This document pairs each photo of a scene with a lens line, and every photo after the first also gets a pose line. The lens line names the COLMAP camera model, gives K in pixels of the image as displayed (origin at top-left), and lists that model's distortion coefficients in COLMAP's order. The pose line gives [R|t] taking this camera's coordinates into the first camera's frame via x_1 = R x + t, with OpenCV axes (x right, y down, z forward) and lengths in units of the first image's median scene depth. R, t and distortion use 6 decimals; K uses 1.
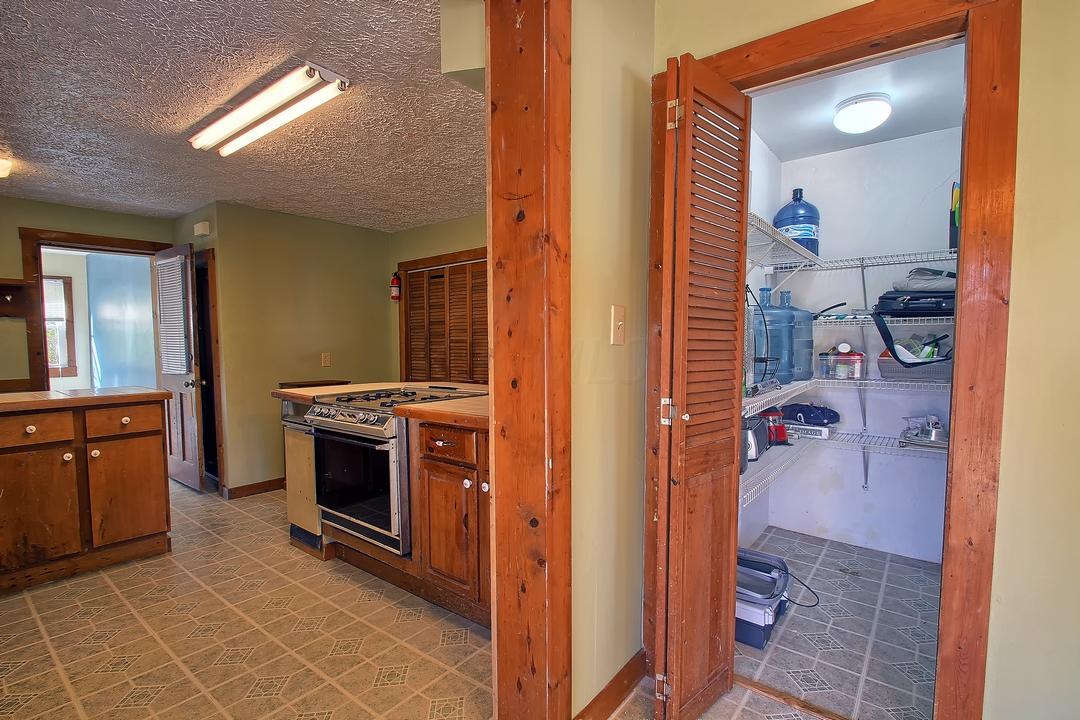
lens RADIAL K [[511.3, 0, 553.3], [0, 511.3, 373.6], [0, 0, 1]] dist [0.010978, -0.014533]
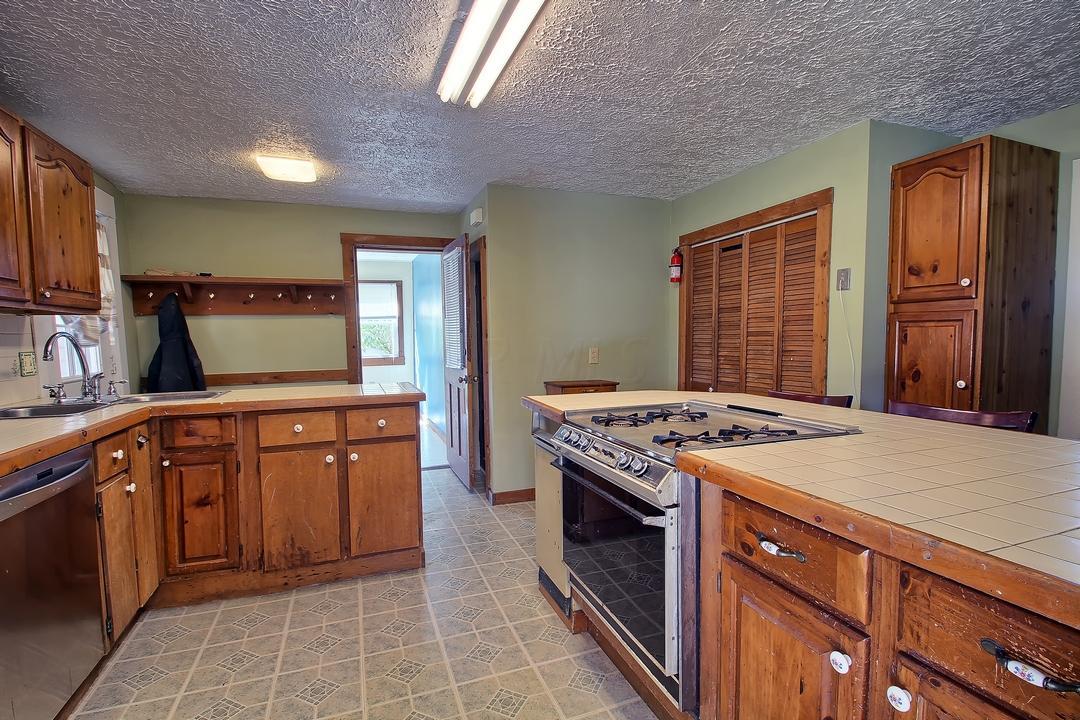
lens RADIAL K [[511.3, 0, 537.8], [0, 511.3, 366.9], [0, 0, 1]] dist [0.010978, -0.014533]
pose [[0.852353, 0.028533, -0.522189, -0.119594], [-0.027455, 0.999575, 0.009805, -0.024220], [0.522246, 0.005979, 0.852774, 0.352129]]
